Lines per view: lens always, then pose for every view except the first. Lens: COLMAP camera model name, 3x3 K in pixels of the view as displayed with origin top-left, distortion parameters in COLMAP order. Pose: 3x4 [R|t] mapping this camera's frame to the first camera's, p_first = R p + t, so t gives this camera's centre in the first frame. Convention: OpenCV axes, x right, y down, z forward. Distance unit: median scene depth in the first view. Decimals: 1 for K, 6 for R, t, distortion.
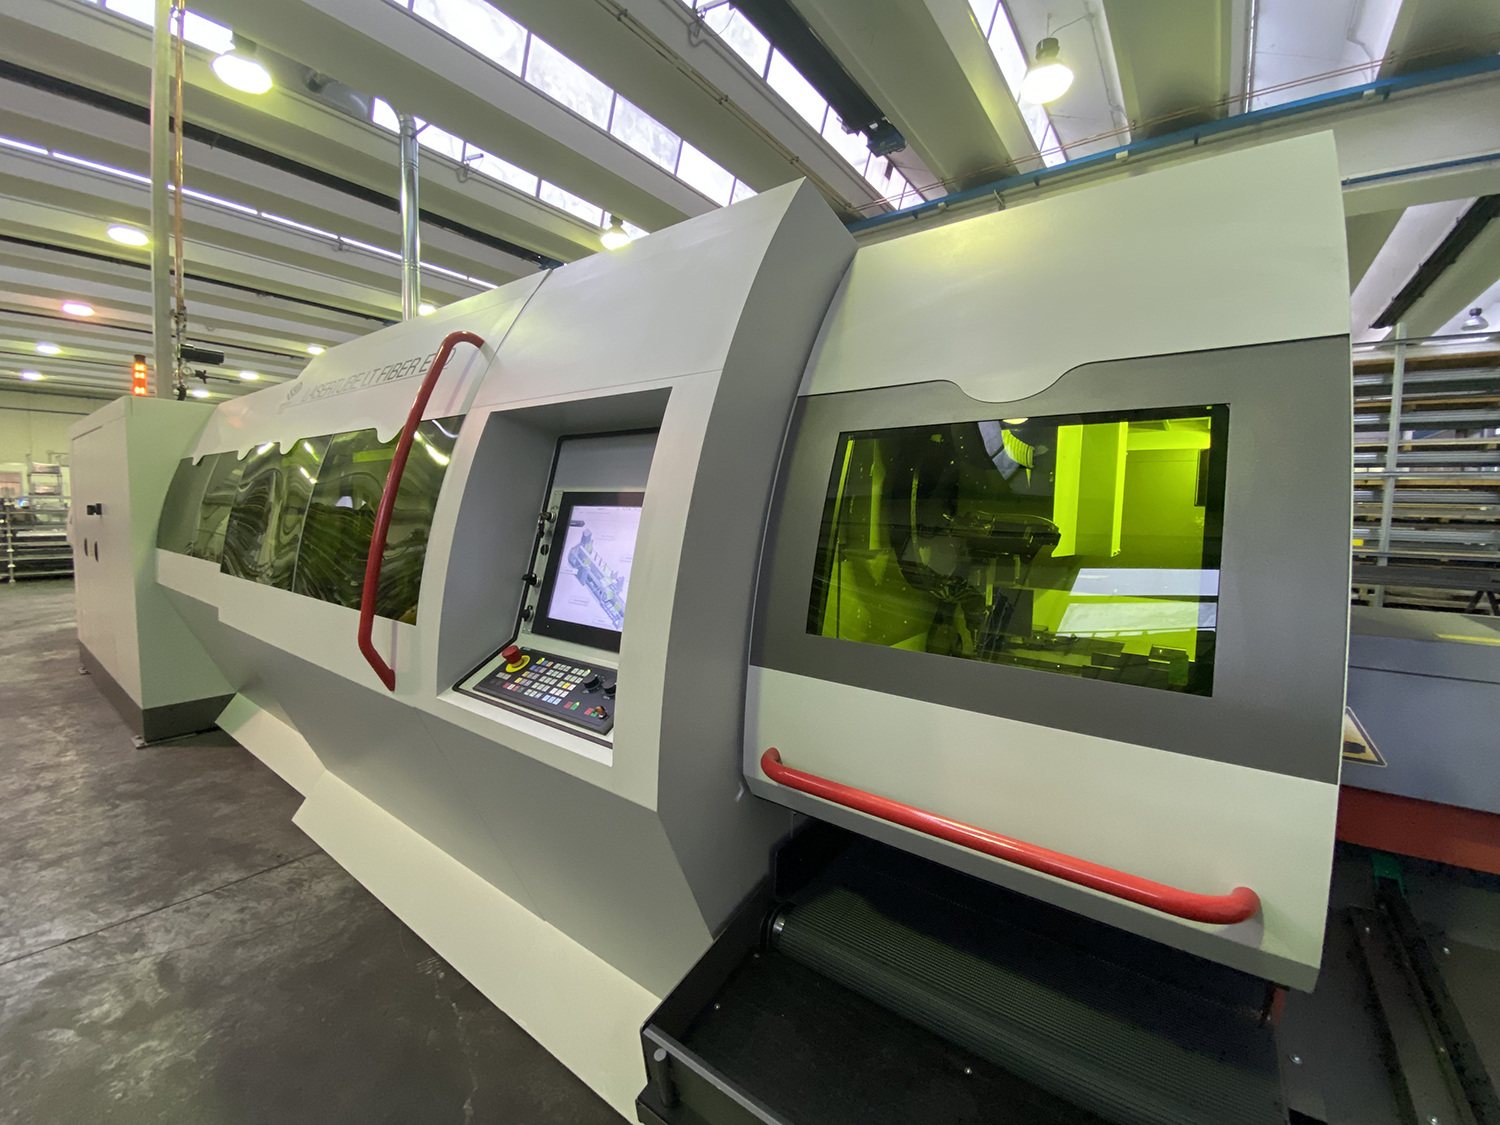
lens RADIAL K [[614.1, 0, 750.0], [0, 614.1, 562.5], [0, 0, 1]] dist [-0.001104, -0.000108]
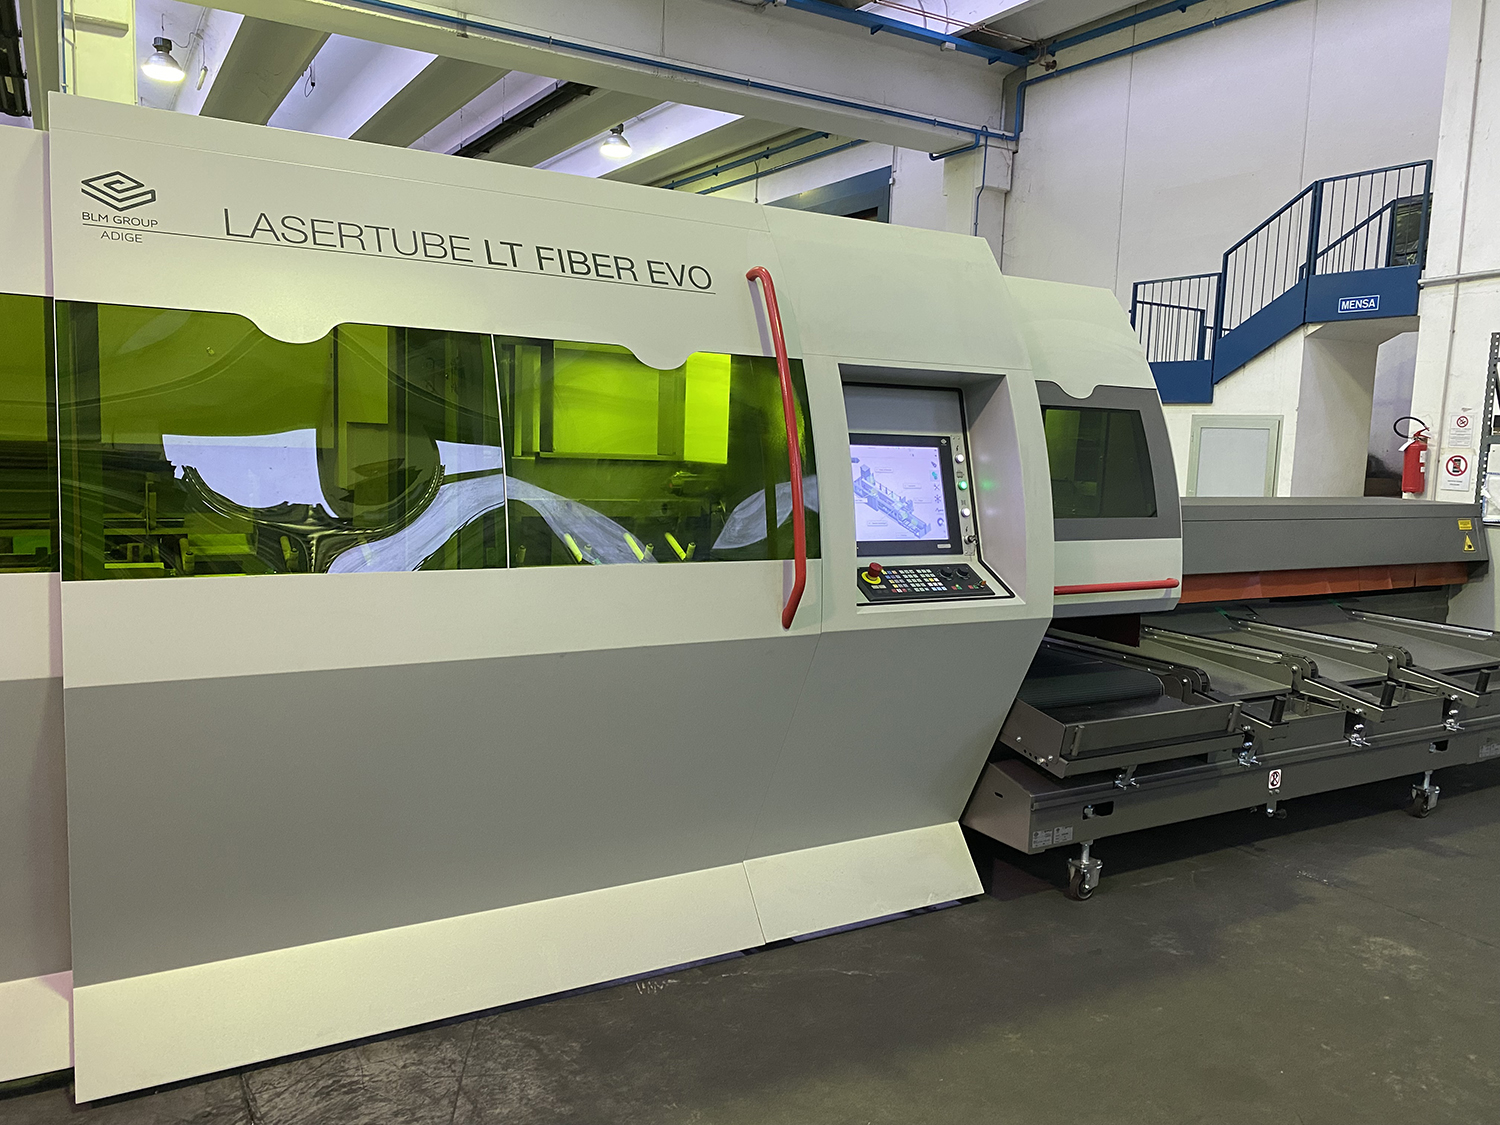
lens RADIAL K [[1150.9, 0, 750.0], [0, 1150.9, 562.5], [0, 0, 1]] dist [0.002747, 0.000706]
pose [[0.386211, -0.107124, 0.916169, -2.476885], [0.052236, 0.994180, 0.094226, -0.089420], [-0.920930, 0.011466, 0.389559, 0.335300]]
